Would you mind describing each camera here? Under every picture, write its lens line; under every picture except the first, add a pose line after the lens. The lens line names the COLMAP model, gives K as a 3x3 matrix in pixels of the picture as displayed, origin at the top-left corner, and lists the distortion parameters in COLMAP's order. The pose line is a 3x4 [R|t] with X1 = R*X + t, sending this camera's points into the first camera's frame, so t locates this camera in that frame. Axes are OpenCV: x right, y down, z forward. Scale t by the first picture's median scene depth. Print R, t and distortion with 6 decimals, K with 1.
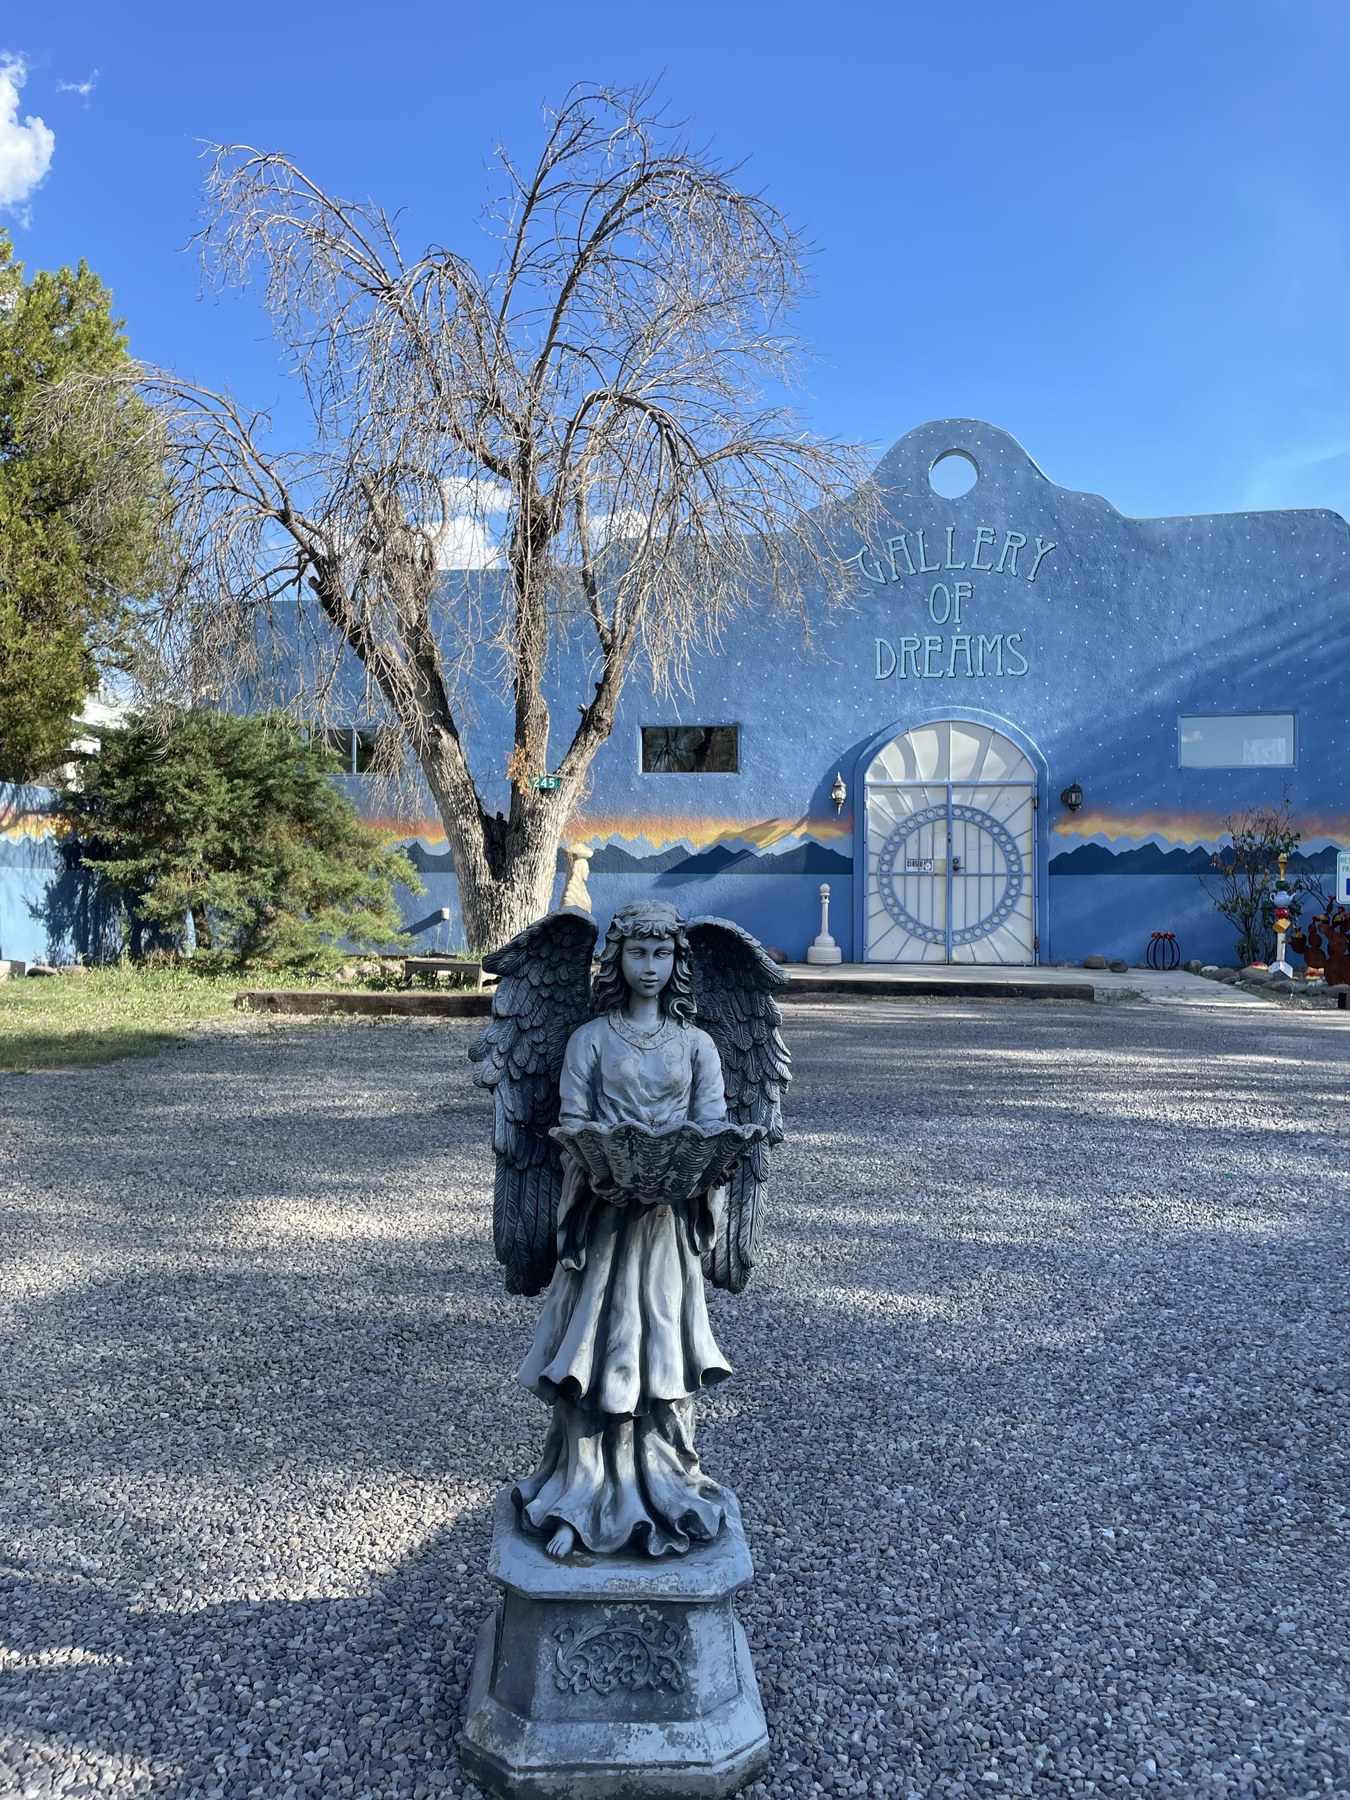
lens RADIAL K [[1336.3, 0, 690.6], [0, 1336.3, 883.7], [0, 0, 1]] dist [0.050746, -0.063894]
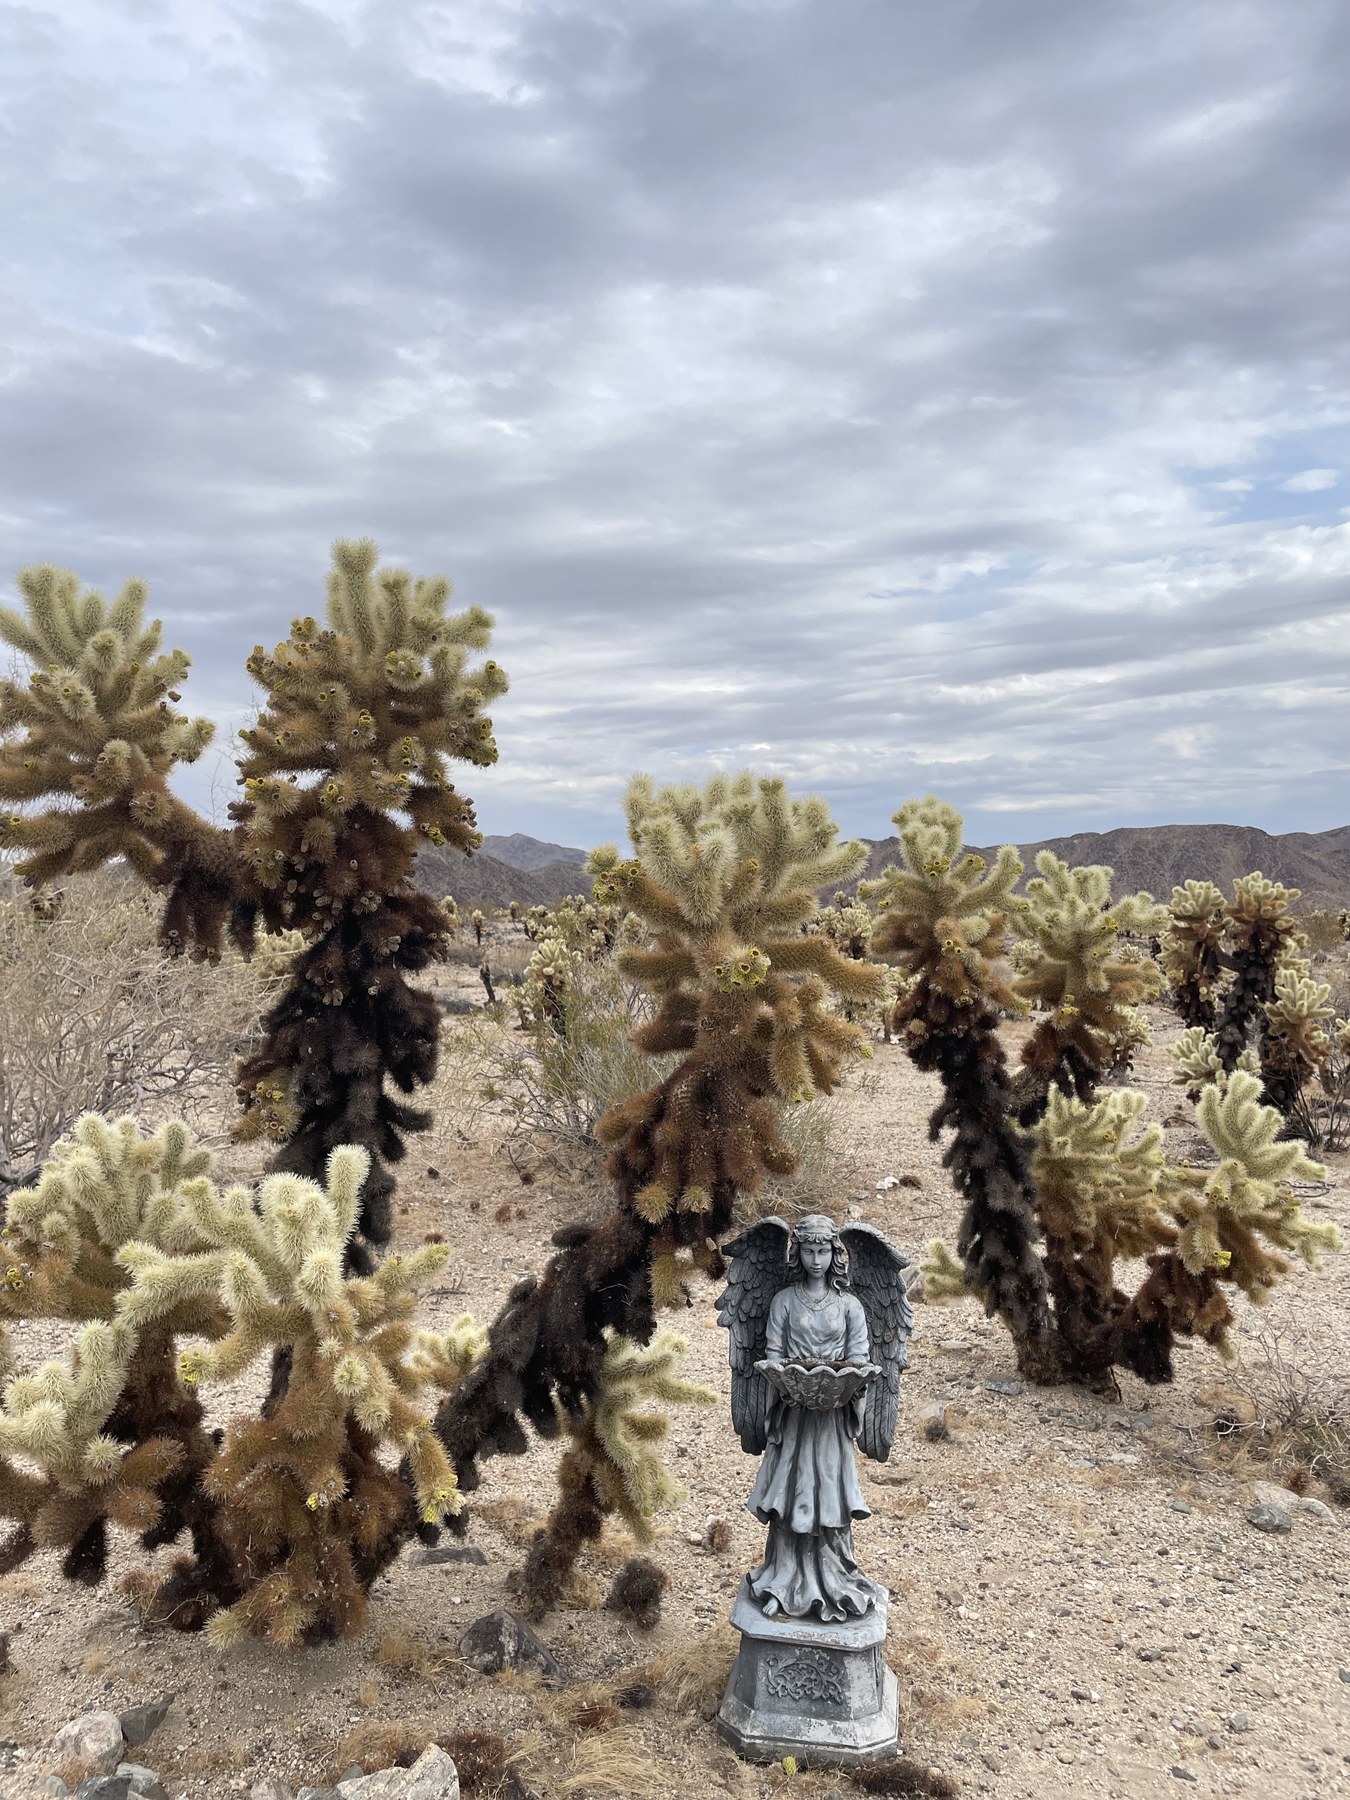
lens RADIAL K [[1336.3, 0, 662.4], [0, 1336.3, 887.5], [0, 0, 1]] dist [0.050746, -0.063894]
pose [[0.963926, -0.042497, -0.262756, 0.257732], [0.026221, 0.997531, -0.065145, -0.314637], [0.264876, 0.055905, 0.962661, -0.734468]]
